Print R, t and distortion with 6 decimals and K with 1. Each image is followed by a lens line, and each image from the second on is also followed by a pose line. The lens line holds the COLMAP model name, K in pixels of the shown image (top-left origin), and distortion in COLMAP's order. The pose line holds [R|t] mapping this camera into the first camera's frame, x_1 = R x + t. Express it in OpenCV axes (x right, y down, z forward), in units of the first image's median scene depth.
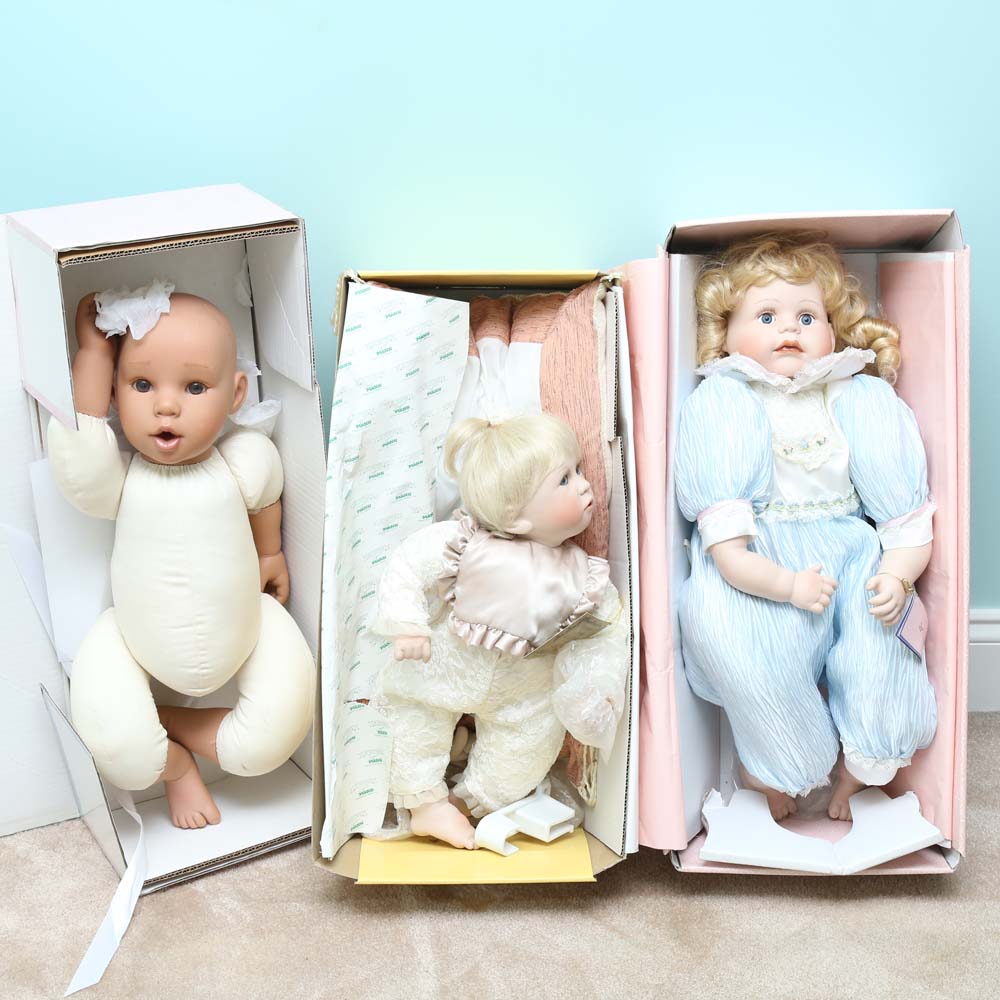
lens RADIAL K [[2146.6, 0, 508.6], [0, 2146.6, 509.9], [0, 0, 1]] dist [0.155161, 0.000000]
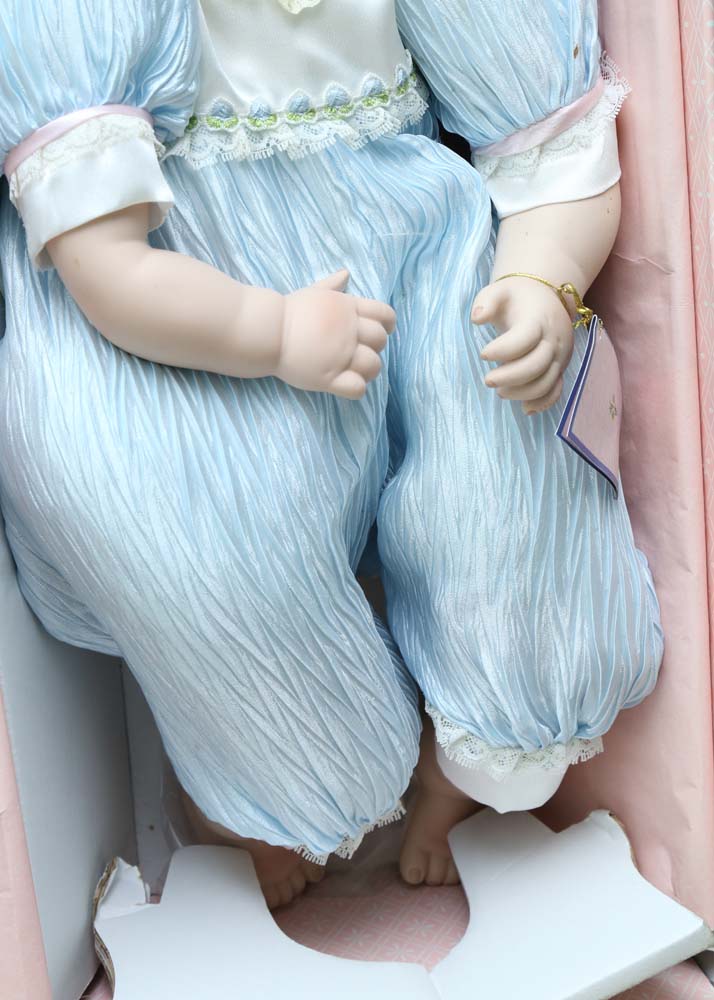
lens RADIAL K [[3095.2, 0, 357.7], [0, 3095.2, 503.4], [0, 0, 1]] dist [0.538281, 0.000000]
pose [[0.980595, -0.100226, 0.168491, 0.051750], [0.086301, 0.992371, 0.088044, 0.018789], [-0.176030, -0.071795, 0.981763, 0.469162]]
